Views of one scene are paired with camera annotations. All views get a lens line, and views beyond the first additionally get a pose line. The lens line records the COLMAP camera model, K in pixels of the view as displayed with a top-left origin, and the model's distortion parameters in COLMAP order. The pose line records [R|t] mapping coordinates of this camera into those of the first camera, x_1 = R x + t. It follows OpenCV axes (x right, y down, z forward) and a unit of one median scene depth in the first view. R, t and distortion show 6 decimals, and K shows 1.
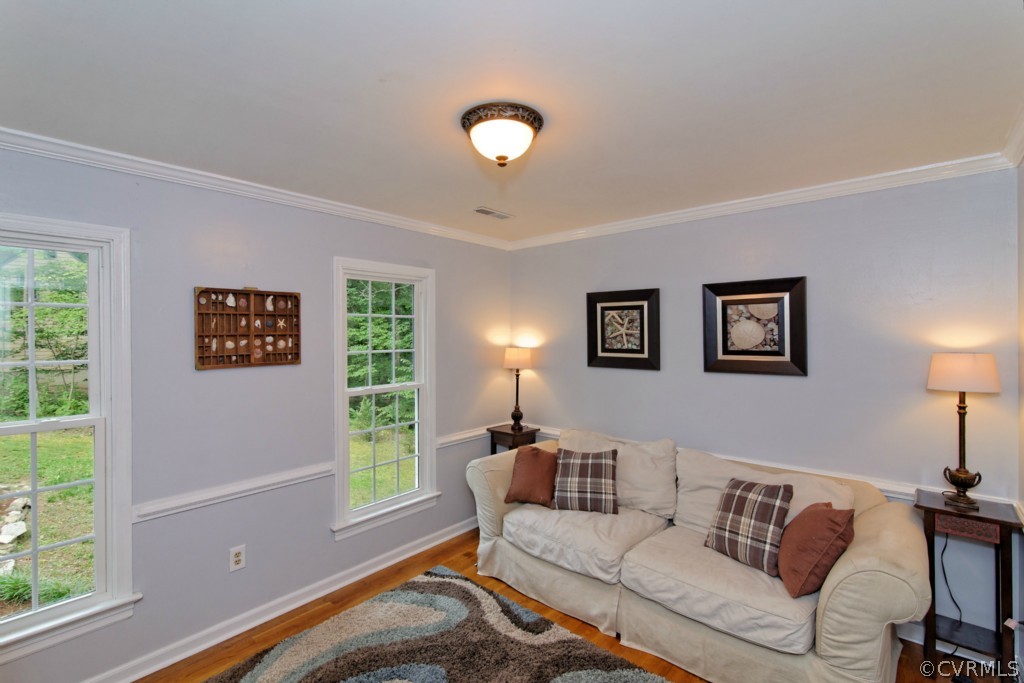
lens RADIAL K [[468.6, 0, 509.6], [0, 468.6, 335.6], [0, 0, 1]] dist [0.009467, -0.000950]
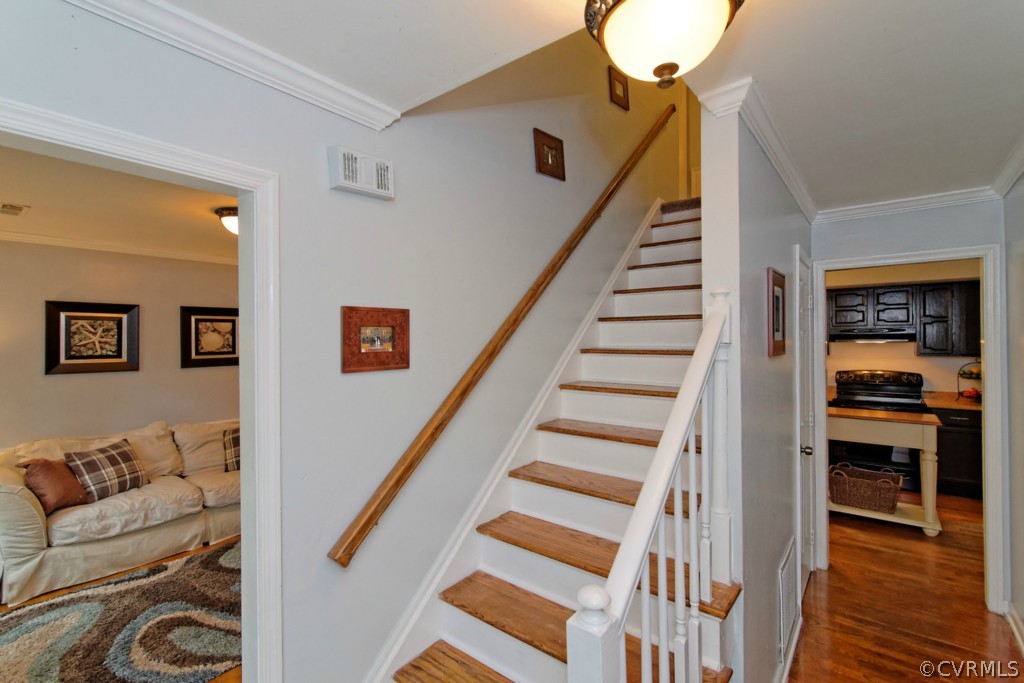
lens RADIAL K [[468.6, 0, 516.0], [0, 468.6, 340.1], [0, 0, 1]] dist [0.009467, -0.000950]
pose [[-0.044041, 0.000585, 0.999030, -1.063879], [0.008401, 0.999965, -0.000216, 0.001661], [-0.998994, 0.008384, -0.044044, 0.063431]]
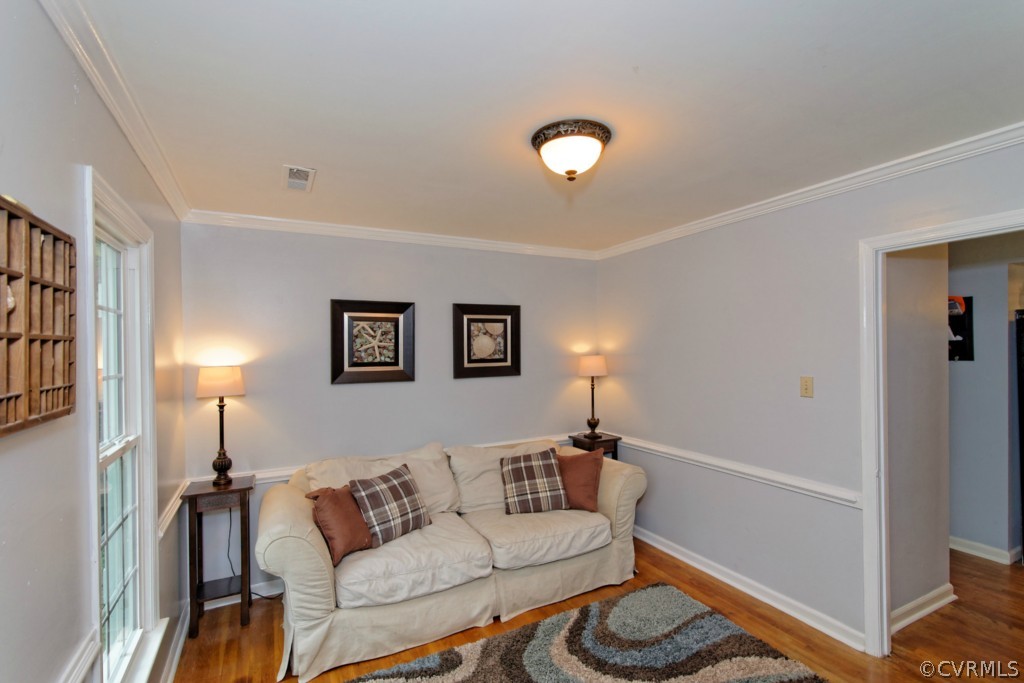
lens RADIAL K [[468.6, 0, 511.3], [0, 468.6, 350.5], [0, 0, 1]] dist [0.009467, -0.000950]
pose [[0.362018, -0.005292, 0.932156, -0.634651], [0.012121, 0.999926, 0.000969, 0.008472], [-0.932092, 0.010948, 0.362055, 0.458838]]
